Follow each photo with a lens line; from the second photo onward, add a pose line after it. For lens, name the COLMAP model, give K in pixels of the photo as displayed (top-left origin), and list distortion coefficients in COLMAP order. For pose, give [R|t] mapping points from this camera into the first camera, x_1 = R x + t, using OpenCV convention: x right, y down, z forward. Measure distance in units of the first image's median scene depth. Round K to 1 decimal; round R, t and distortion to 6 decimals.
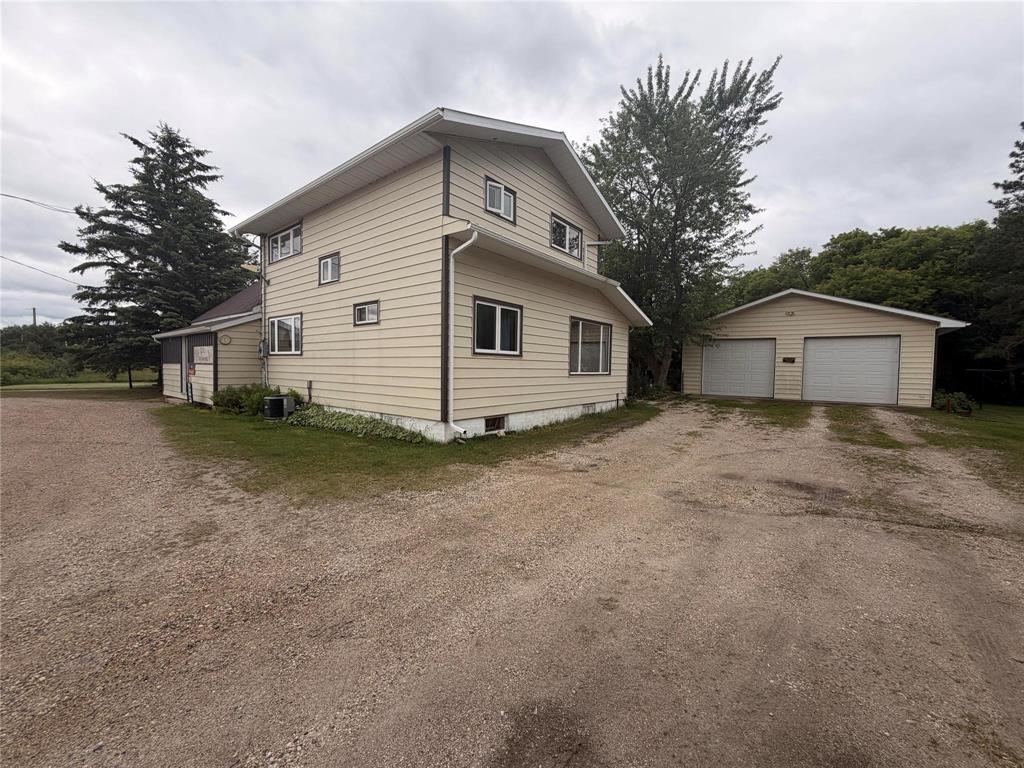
lens RADIAL K [[405.7, 0, 511.0], [0, 405.7, 384.2], [0, 0, 1]] dist [-0.000392, -0.000101]
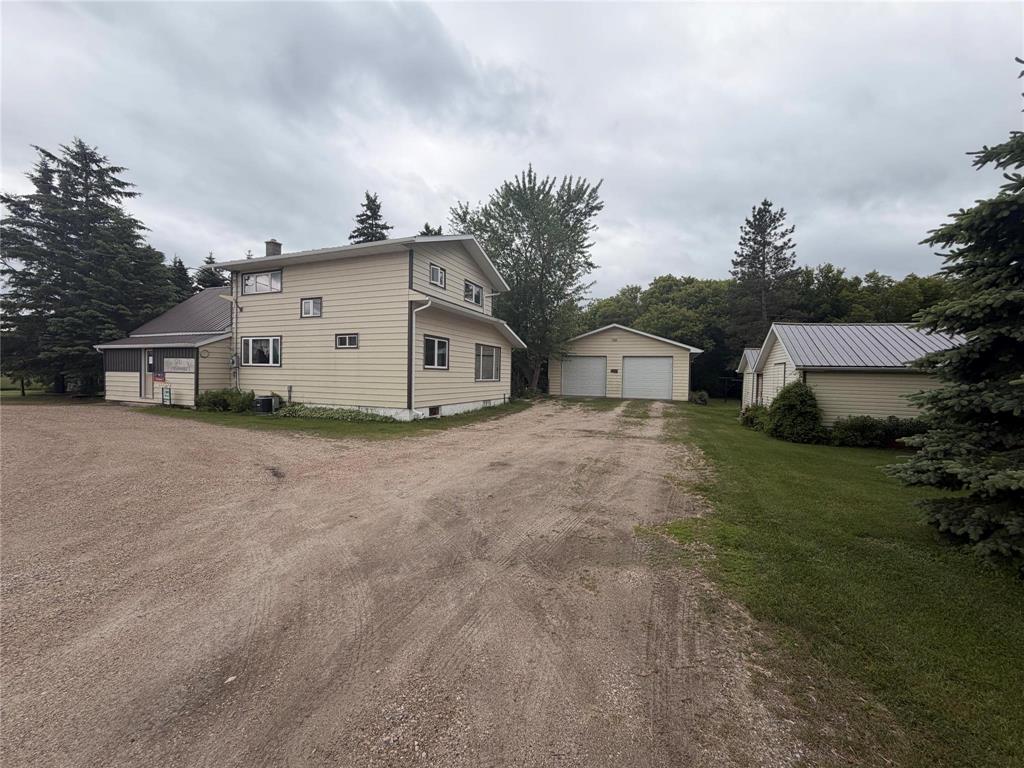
lens RADIAL K [[405.7, 0, 507.3], [0, 405.7, 380.9], [0, 0, 1]] dist [-0.000392, -0.000101]
pose [[0.961532, -0.001212, 0.274689, -0.117909], [0.007941, 0.999695, -0.023386, 0.009552], [-0.274577, 0.024668, 0.961249, -0.373887]]
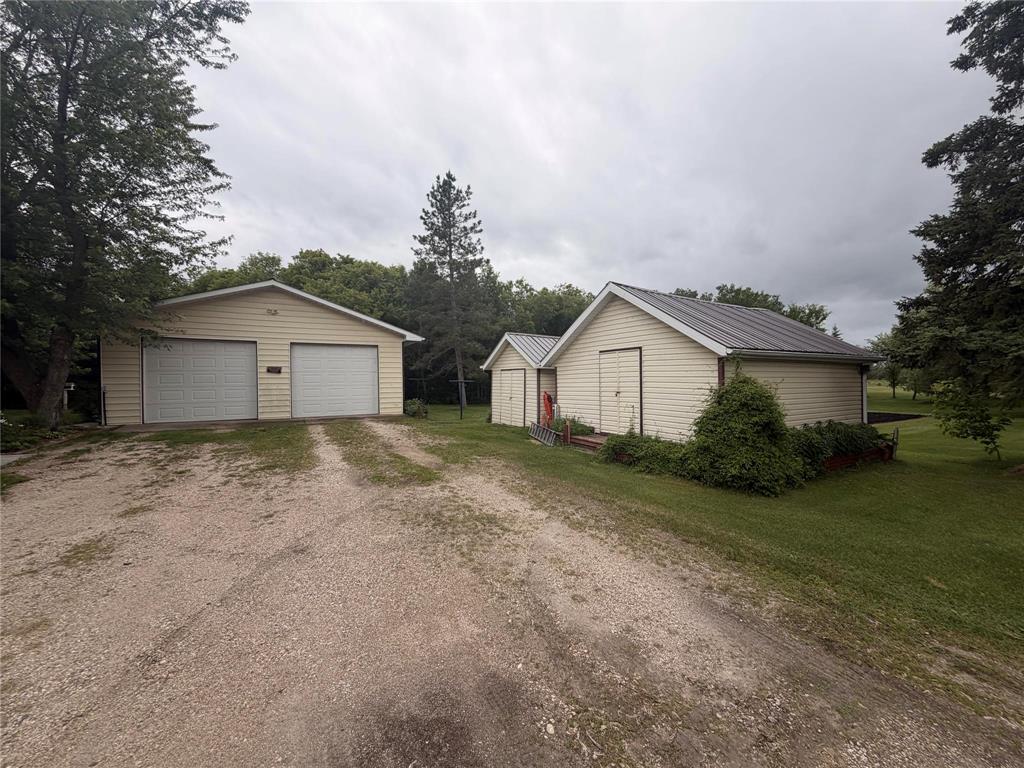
lens RADIAL K [[405.7, 0, 513.1], [0, 405.7, 385.5], [0, 0, 1]] dist [-0.000392, -0.000101]
pose [[0.402763, -0.029021, 0.914844, 0.164720], [0.055030, 0.998457, 0.007446, -0.010379], [-0.913649, 0.047345, 0.403738, 0.288091]]
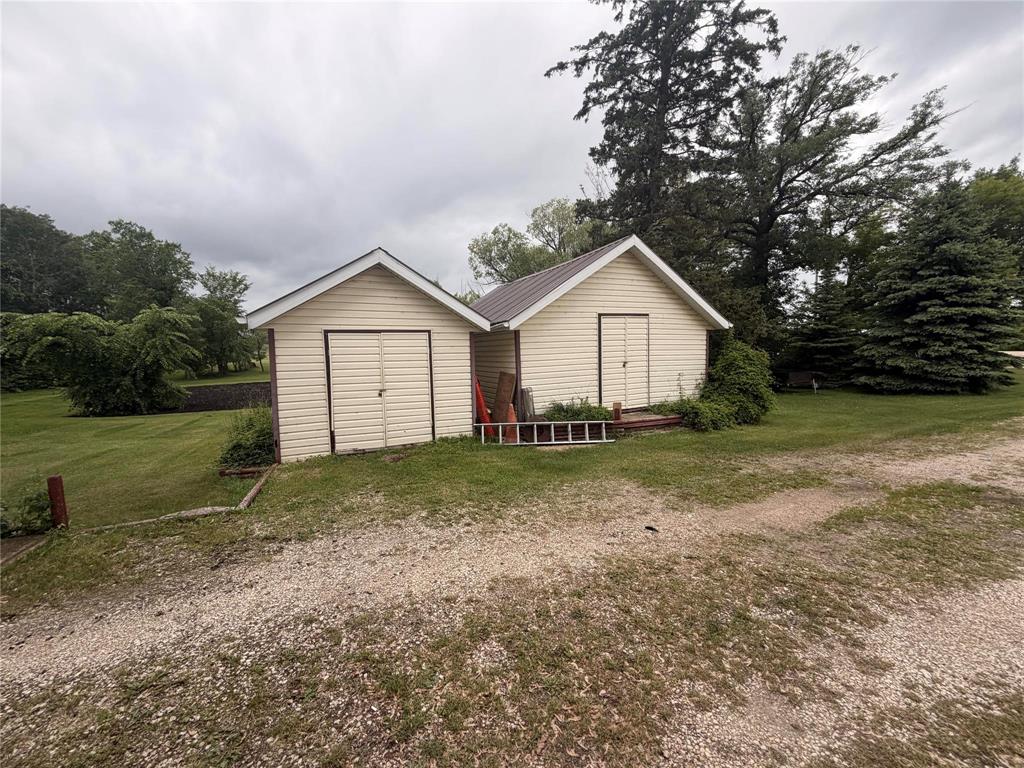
lens RADIAL K [[405.7, 0, 512.1], [0, 405.7, 384.0], [0, 0, 1]] dist [-0.000392, -0.000101]
pose [[-0.868297, -0.026654, 0.495329, 0.659796], [0.035911, 0.992558, 0.116360, -0.027770], [-0.494744, 0.118823, -0.860877, 0.960411]]
